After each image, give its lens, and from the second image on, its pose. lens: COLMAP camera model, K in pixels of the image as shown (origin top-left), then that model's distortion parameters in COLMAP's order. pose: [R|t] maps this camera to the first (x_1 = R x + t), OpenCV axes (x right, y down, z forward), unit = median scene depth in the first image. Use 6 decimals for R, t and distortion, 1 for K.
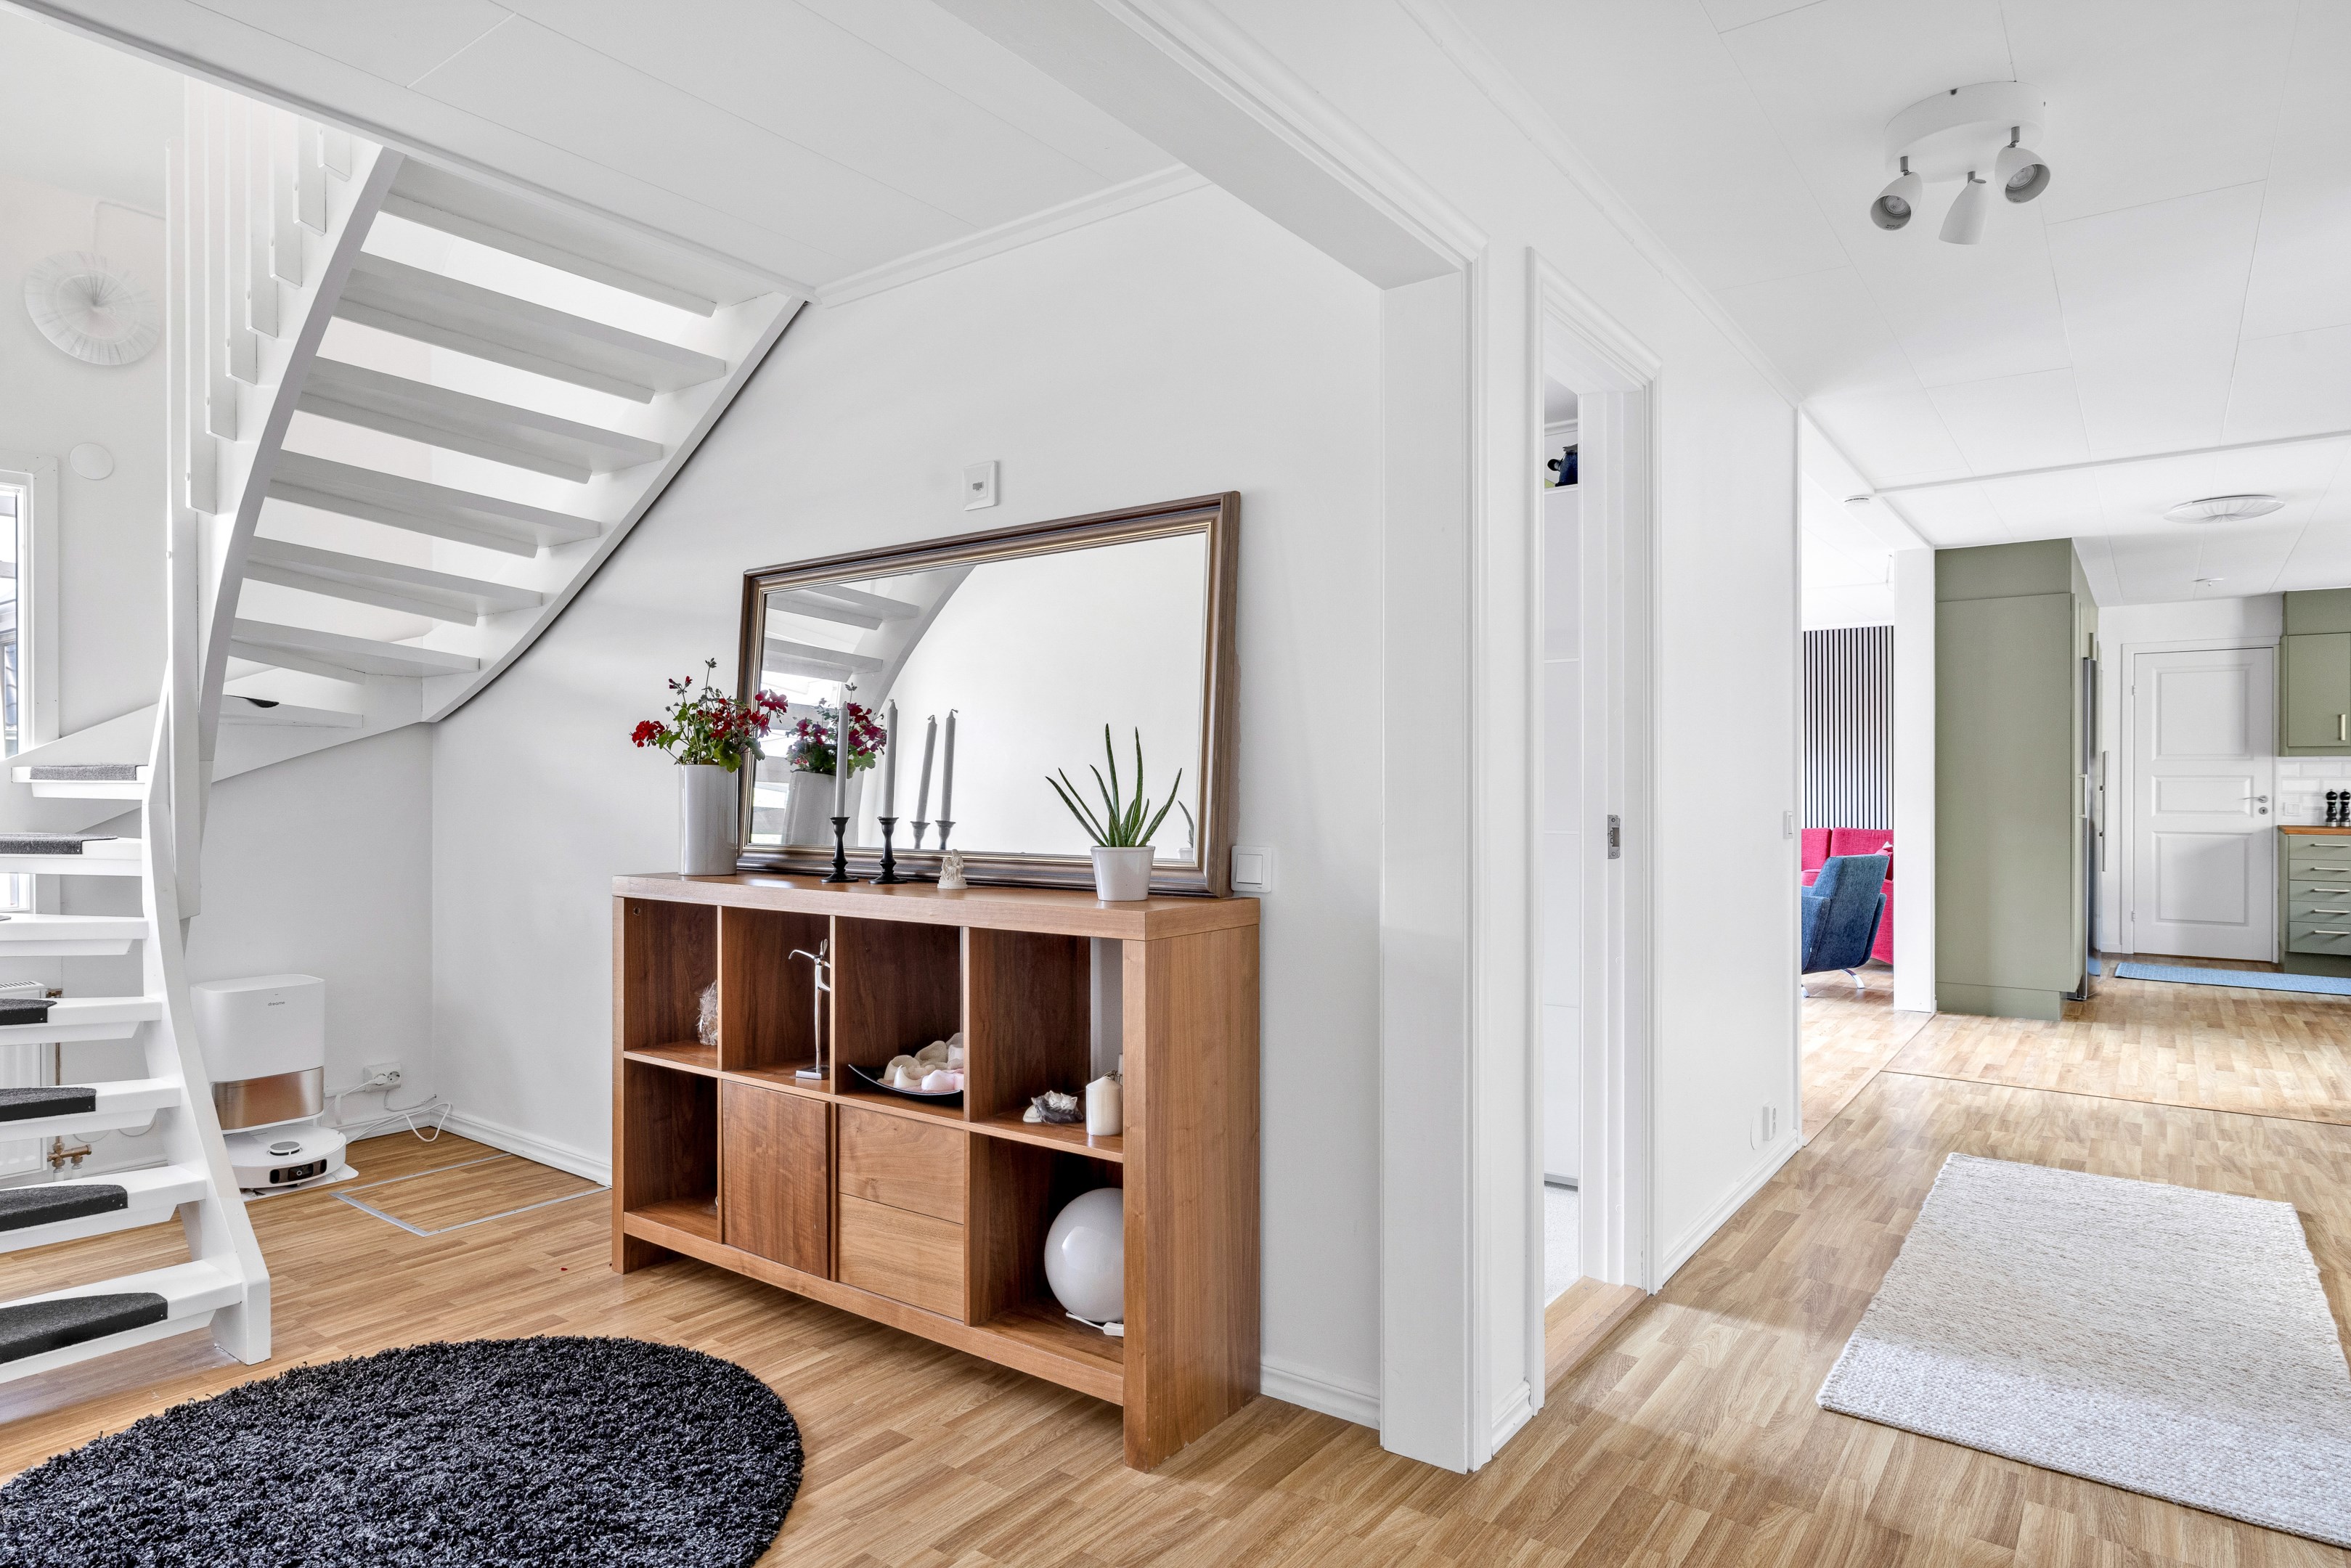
lens RADIAL K [[1307.0, 0, 1175.5], [0, 1307.0, 784.0], [0, 0, 1]] dist [-0.000988, 0.000826]
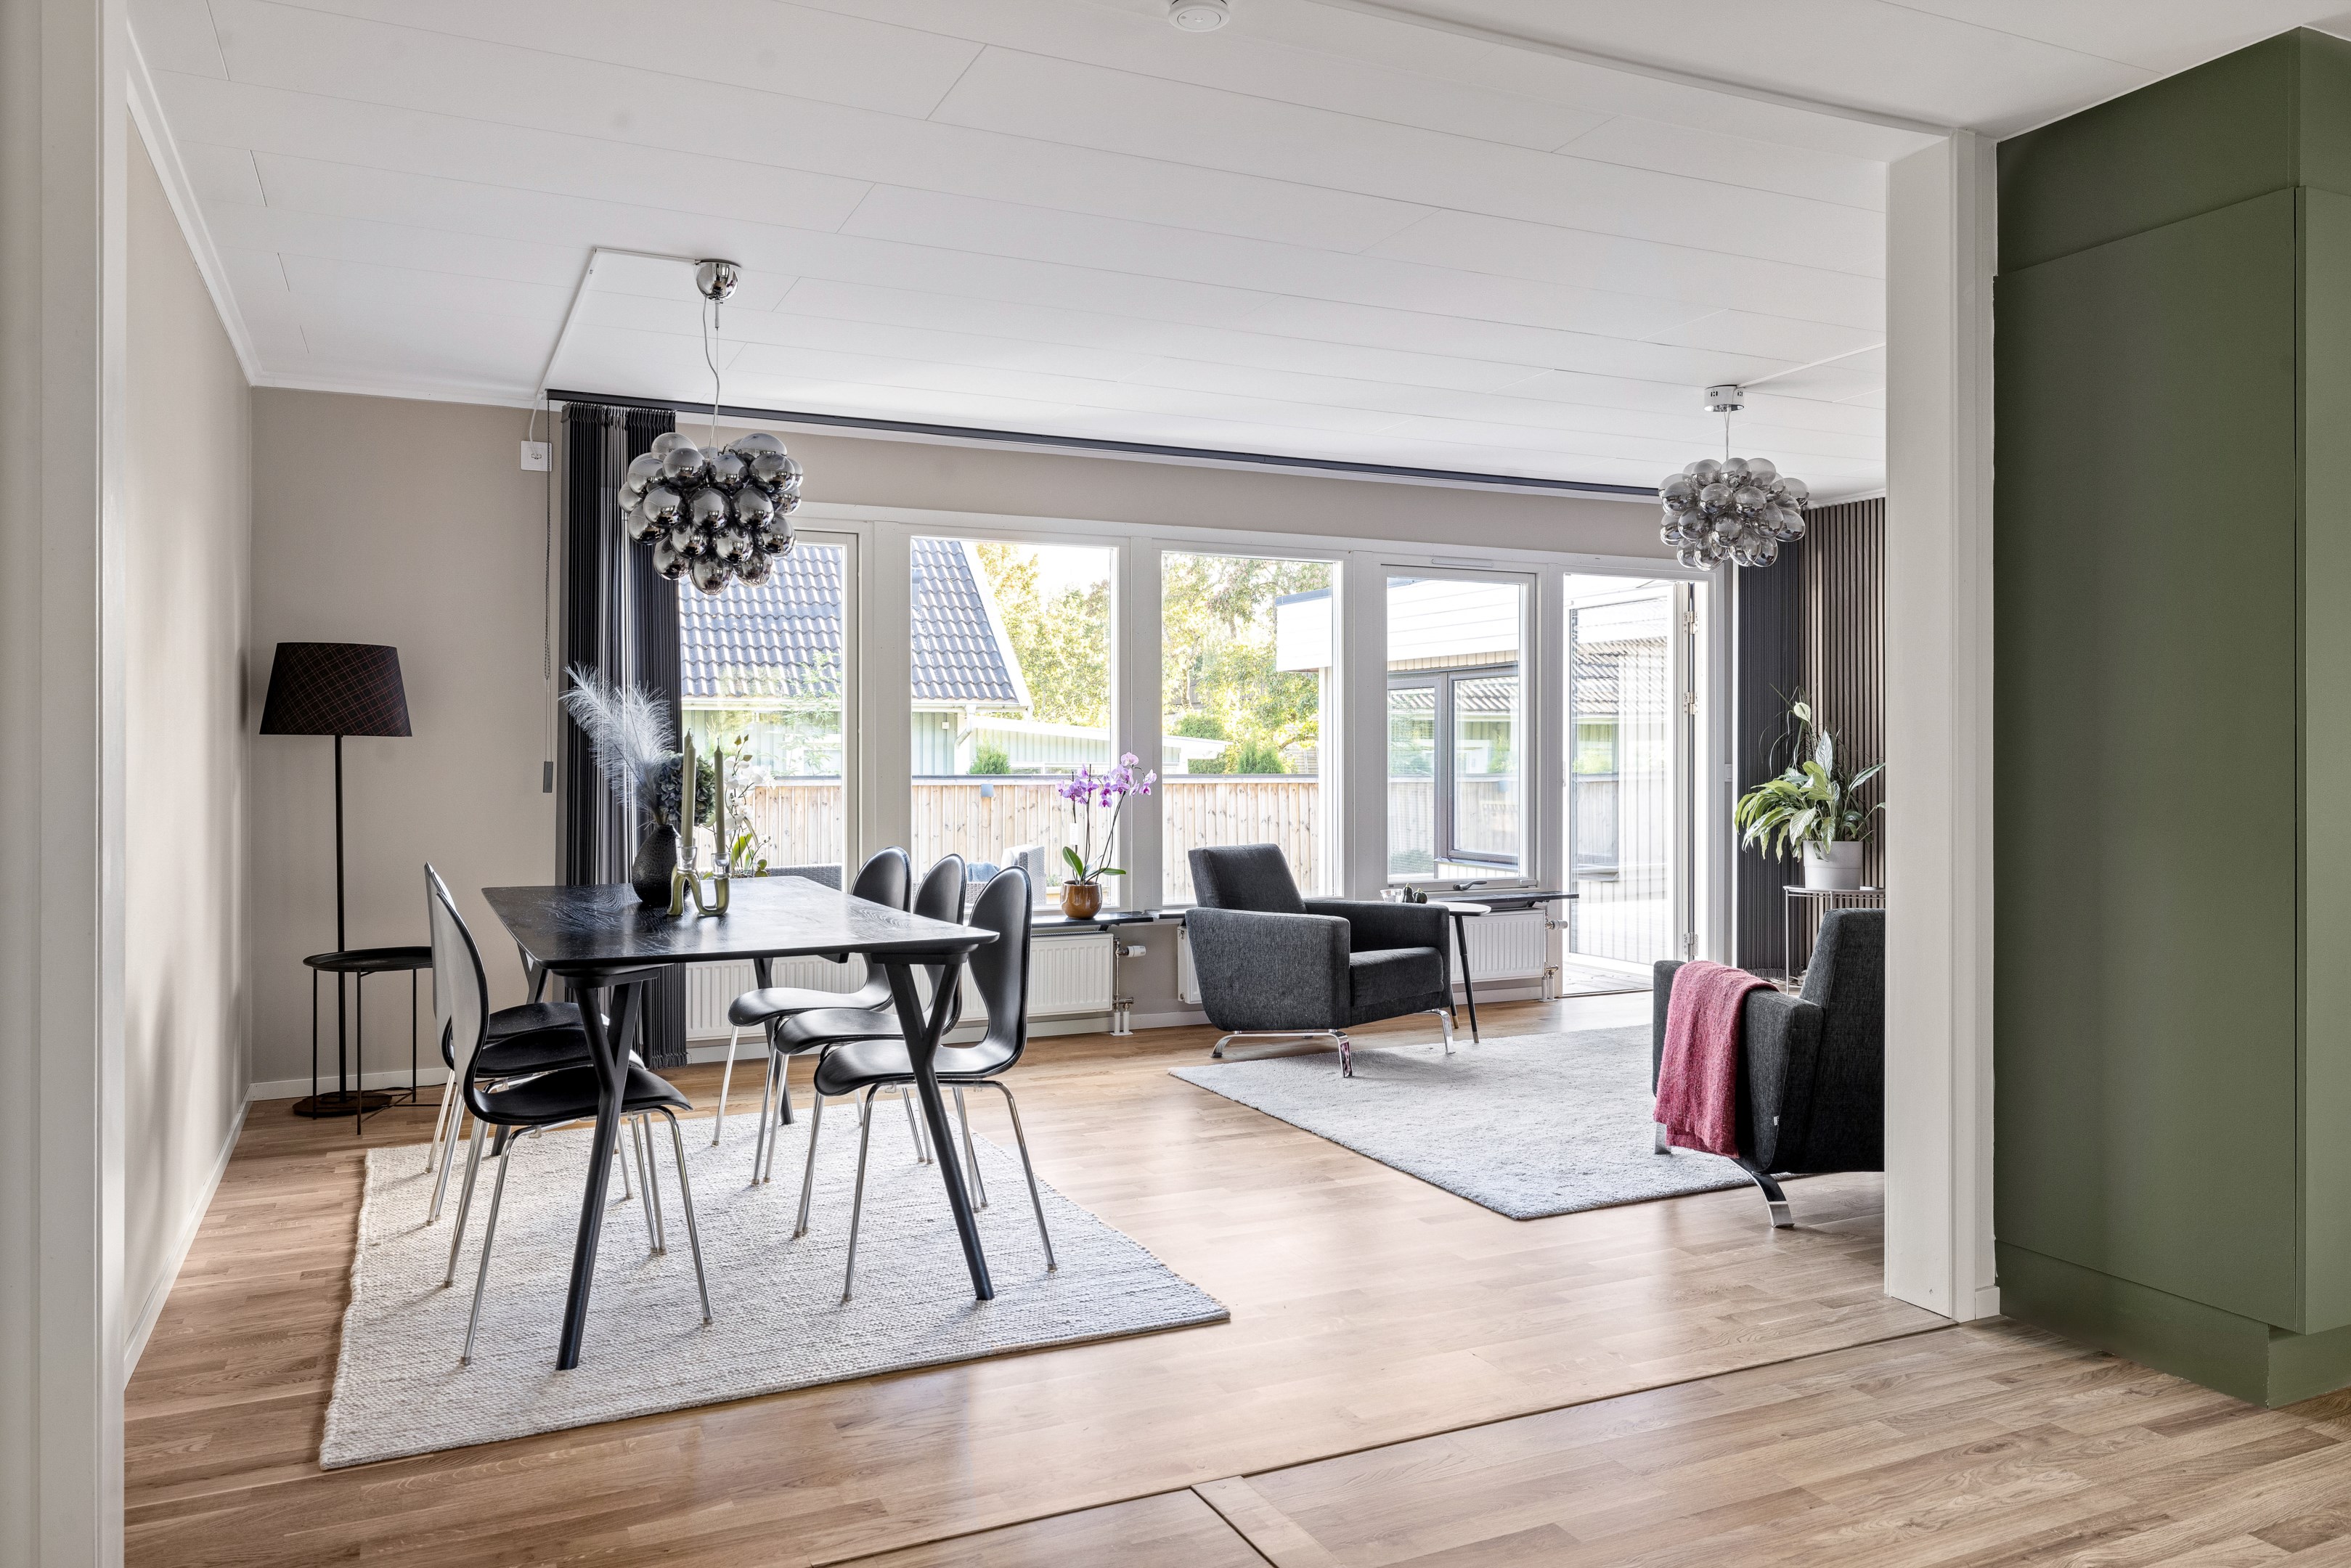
lens RADIAL K [[1600.4, 0, 1177.3], [0, 1600.4, 755.0], [0, 0, 1]] dist [0.002781, -0.001144]
pose [[0.883343, 0.000509, -0.468727, 0.479161], [0.000294, 0.999999, 0.001639, 0.003519], [0.468727, -0.001586, 0.883342, 0.372001]]
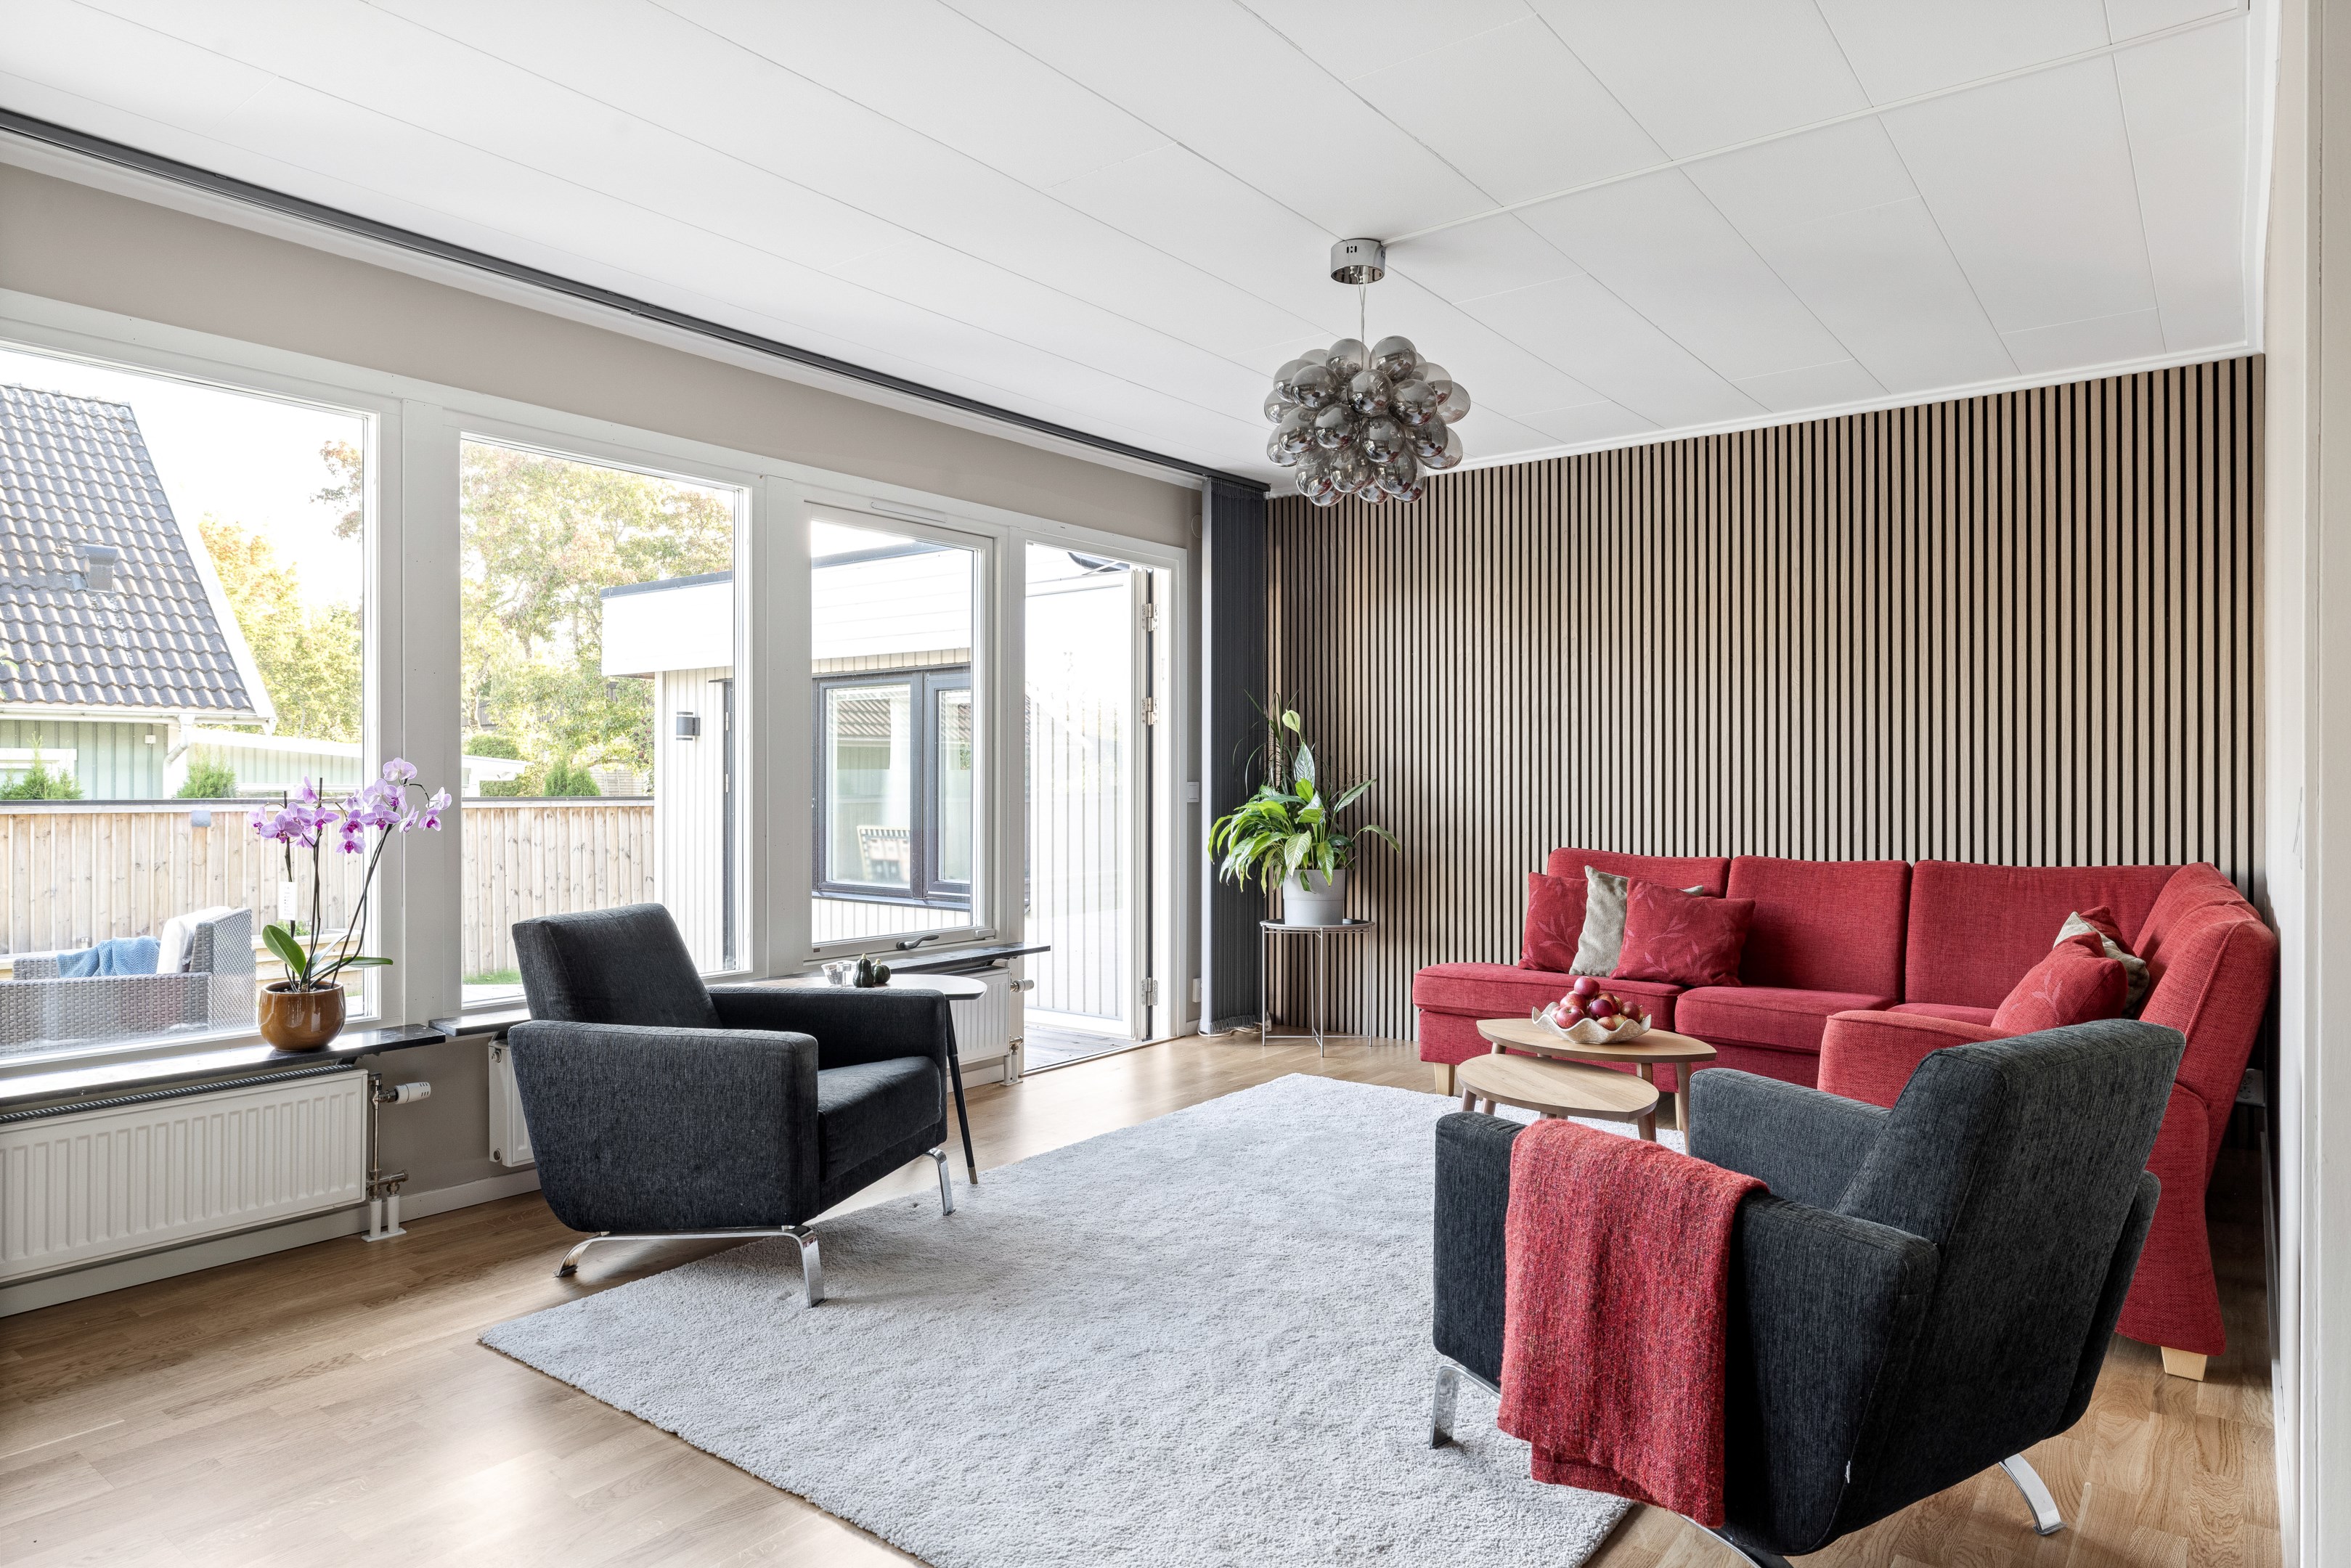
lens RADIAL K [[1386.9, 0, 1171.4], [0, 1386.9, 781.7], [0, 0, 1]] dist [-0.002646, 0.001296]
pose [[0.999894, 0.002230, -0.014410, 0.320886], [-0.002195, 0.999995, 0.002377, 0.008683], [0.014415, -0.002345, 0.999893, 0.654105]]
